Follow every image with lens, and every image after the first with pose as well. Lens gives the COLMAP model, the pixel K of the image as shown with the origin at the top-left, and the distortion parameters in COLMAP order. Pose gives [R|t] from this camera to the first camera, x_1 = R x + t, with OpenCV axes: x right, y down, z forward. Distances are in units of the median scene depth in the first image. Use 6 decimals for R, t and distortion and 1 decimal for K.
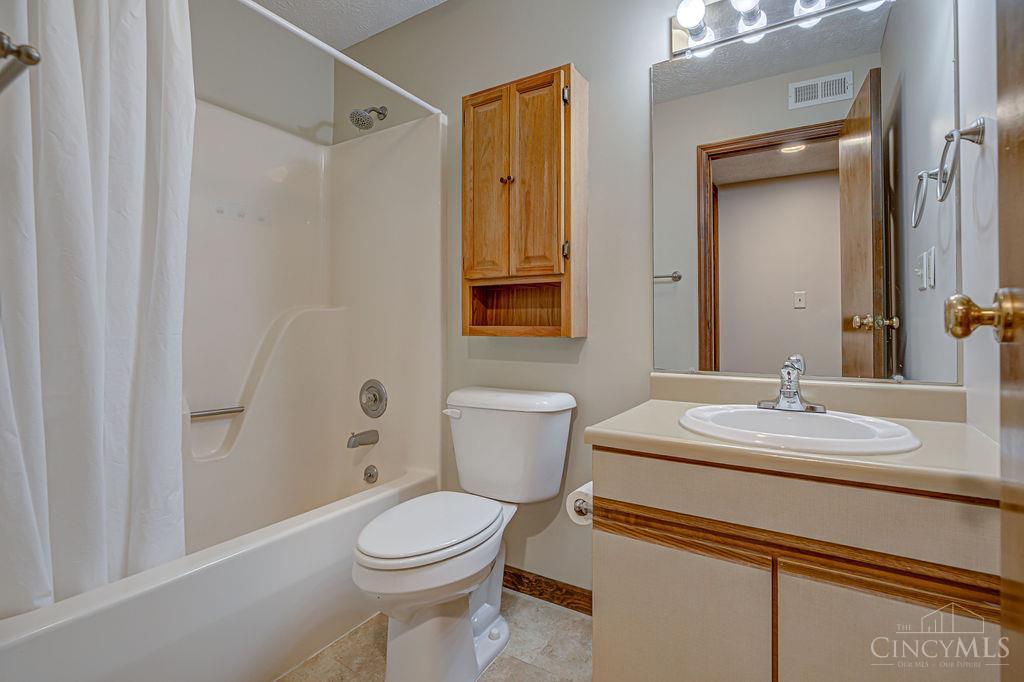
lens RADIAL K [[471.6, 0, 511.8], [0, 471.6, 335.4], [0, 0, 1]] dist [-0.003246, -0.000445]
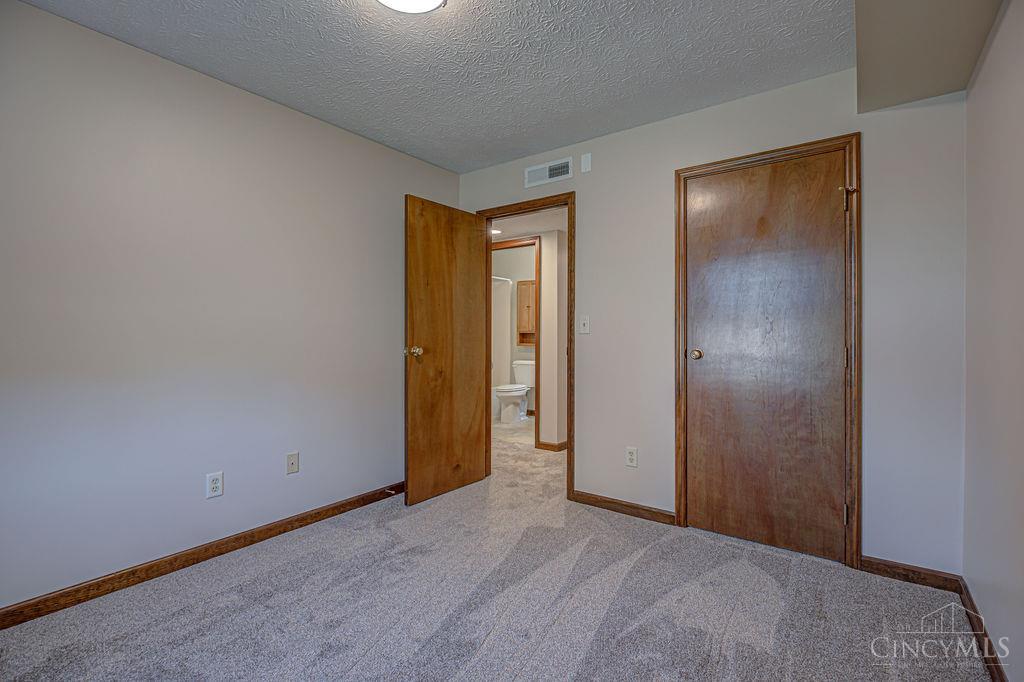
lens RADIAL K [[471.6, 0, 511.0], [0, 471.6, 338.9], [0, 0, 1]] dist [-0.003246, -0.000445]
pose [[0.996096, 0.008330, -0.087885, 0.182448], [-0.007917, 0.999956, 0.005052, -0.074344], [0.087923, -0.004337, 0.996118, -2.786322]]
